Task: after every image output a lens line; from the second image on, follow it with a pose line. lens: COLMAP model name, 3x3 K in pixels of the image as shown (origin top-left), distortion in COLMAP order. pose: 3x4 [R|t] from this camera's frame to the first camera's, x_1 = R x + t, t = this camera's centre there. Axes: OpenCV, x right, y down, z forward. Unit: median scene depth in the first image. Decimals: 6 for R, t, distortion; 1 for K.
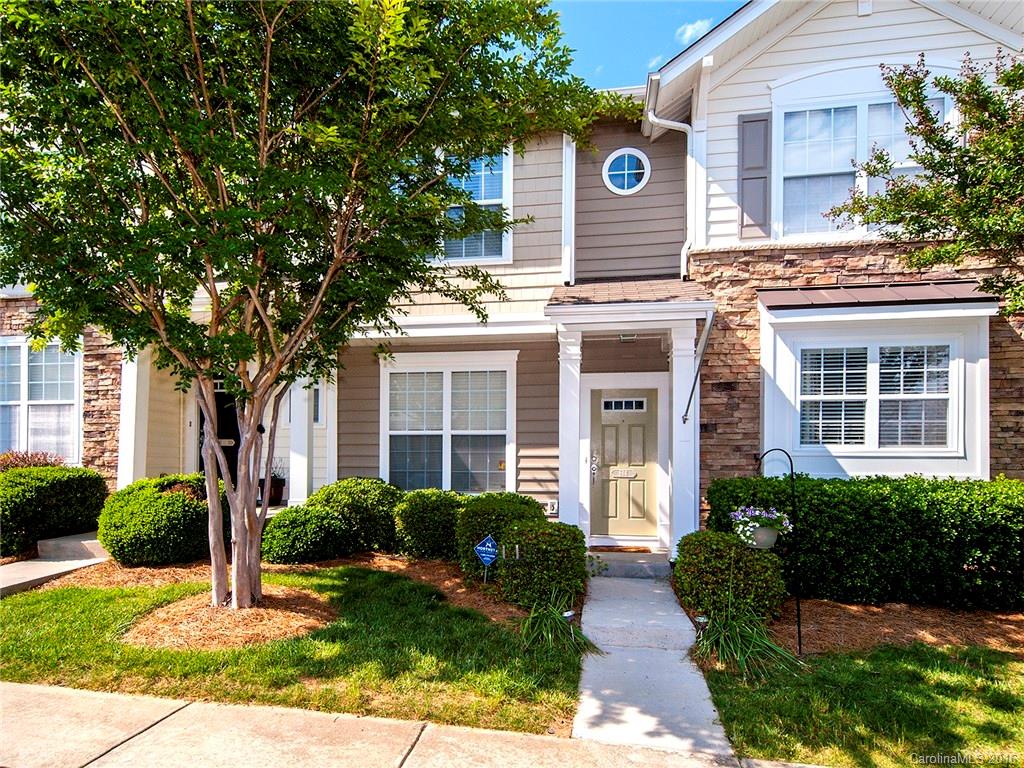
lens RADIAL K [[558.2, 0, 519.7], [0, 558.2, 406.9], [0, 0, 1]] dist [0.024692, -0.001010]
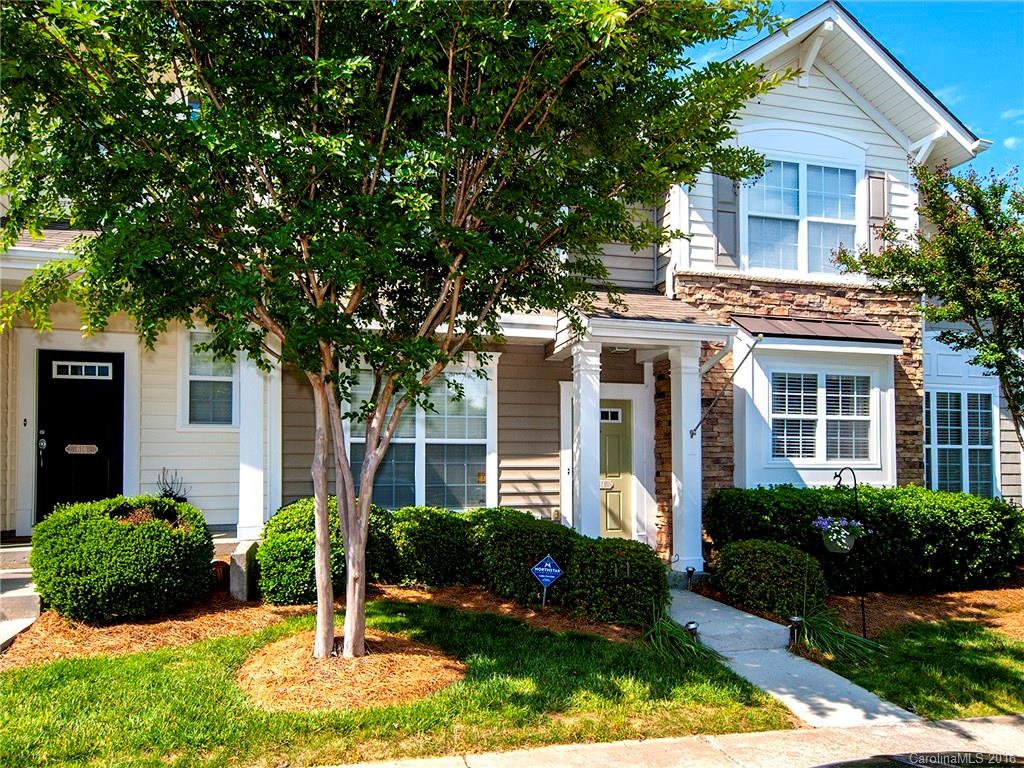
lens RADIAL K [[647.8, 0, 511.0], [0, 647.8, 383.8], [0, 0, 1]] dist [0.025981, -0.001279]
pose [[0.922040, 0.044744, 0.384499, -0.480656], [-0.035962, 0.998903, -0.030005, -0.022219], [-0.385419, 0.013839, 0.922638, 0.001050]]
